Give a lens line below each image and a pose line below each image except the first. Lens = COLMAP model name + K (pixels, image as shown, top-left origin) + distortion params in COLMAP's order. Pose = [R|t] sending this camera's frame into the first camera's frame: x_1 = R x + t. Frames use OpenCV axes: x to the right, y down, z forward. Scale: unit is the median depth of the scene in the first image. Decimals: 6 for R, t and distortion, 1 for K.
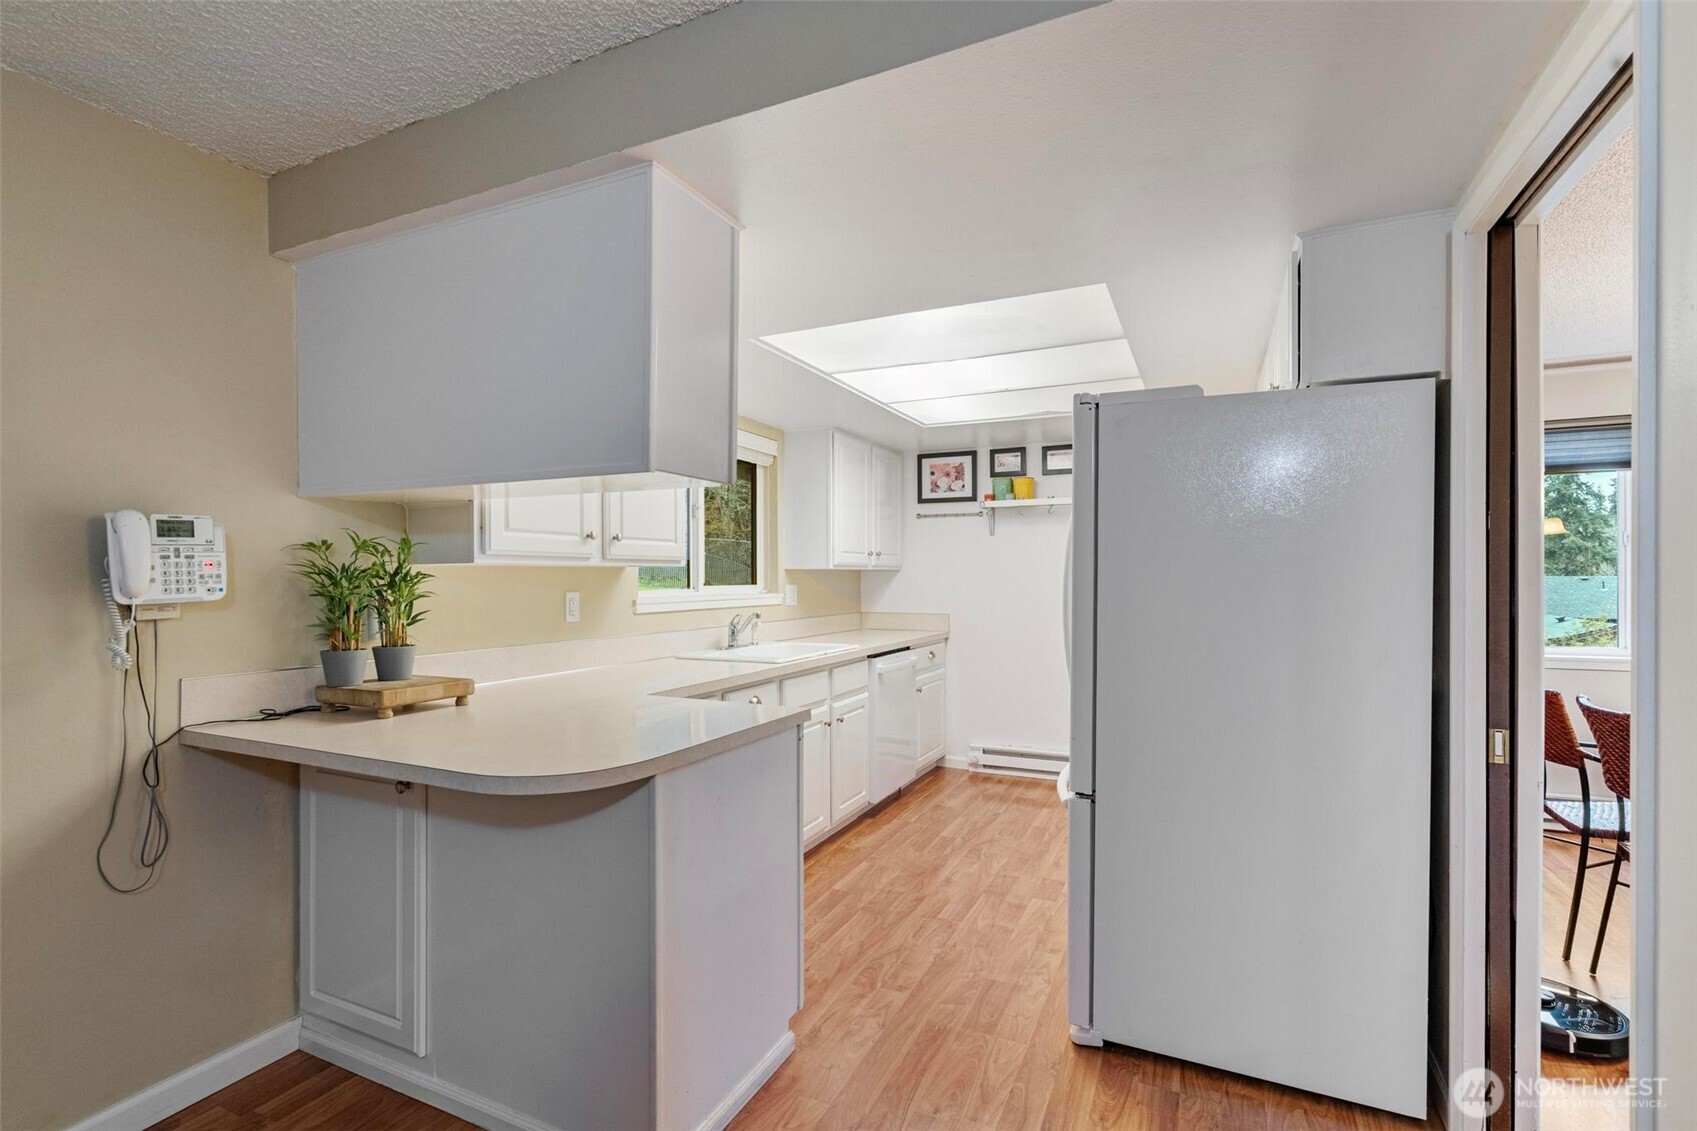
lens RADIAL K [[774.5, 0, 848.7], [0, 774.5, 582.5], [0, 0, 1]] dist [0.000258, 0.000110]
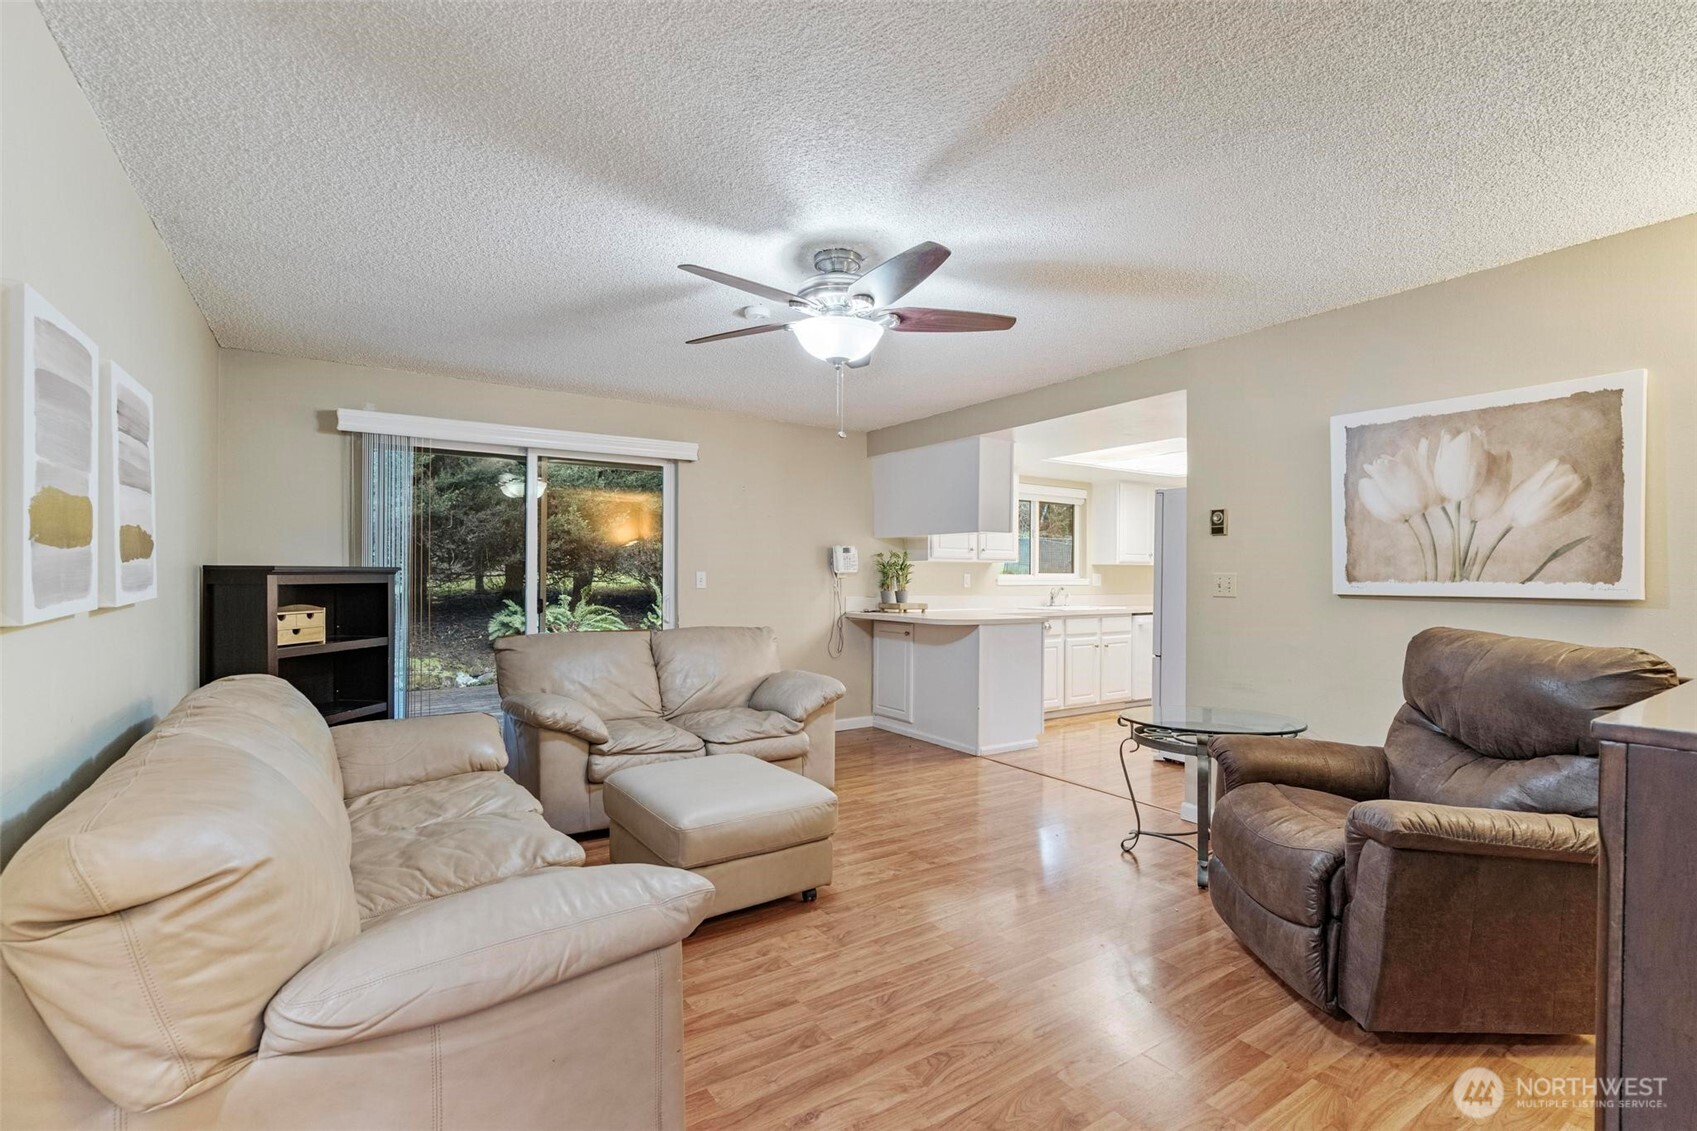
lens RADIAL K [[774.5, 0, 848.7], [0, 774.5, 582.5], [0, 0, 1]] dist [0.000258, 0.000110]
pose [[0.855101, 0.008907, -0.518385, 0.705557], [-0.009339, 0.999955, 0.001776, 0.050727], [0.518377, 0.003323, 0.855146, -1.507172]]
